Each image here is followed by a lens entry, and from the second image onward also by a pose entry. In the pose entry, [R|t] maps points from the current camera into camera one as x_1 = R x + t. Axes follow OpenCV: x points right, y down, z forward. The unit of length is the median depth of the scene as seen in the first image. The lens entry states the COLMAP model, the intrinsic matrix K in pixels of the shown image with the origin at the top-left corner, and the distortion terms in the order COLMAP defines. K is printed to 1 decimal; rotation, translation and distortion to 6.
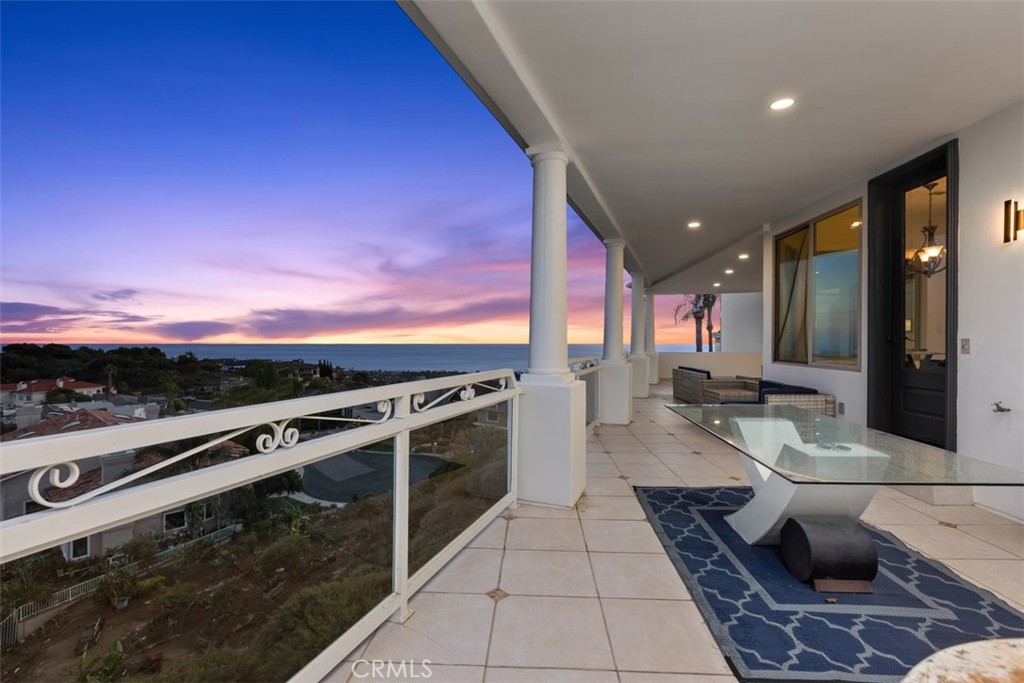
lens RADIAL K [[451.0, 0, 530.8], [0, 451.0, 340.5], [0, 0, 1]] dist [0.010200, -0.000017]
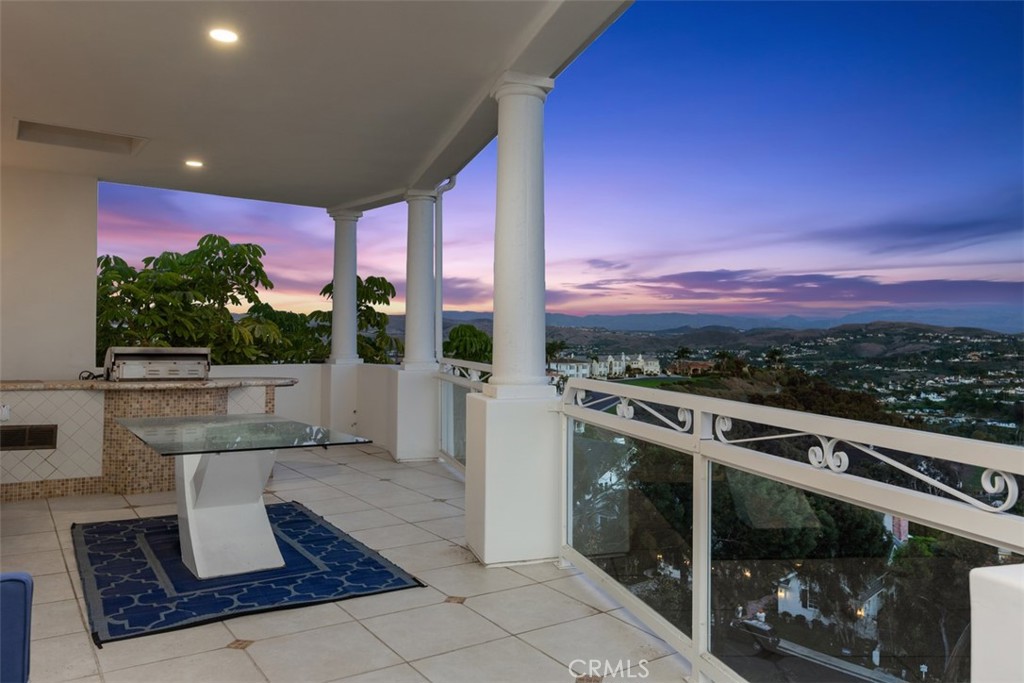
lens RADIAL K [[758.9, 0, 512.0], [0, 758.9, 341.5], [0, 0, 1]] dist [0.007887, 0.003011]
pose [[-0.818463, 0.009253, -0.574485, 0.211637], [0.003053, 0.999926, 0.011755, -0.001822], [0.574552, 0.007867, -0.818431, 0.567472]]
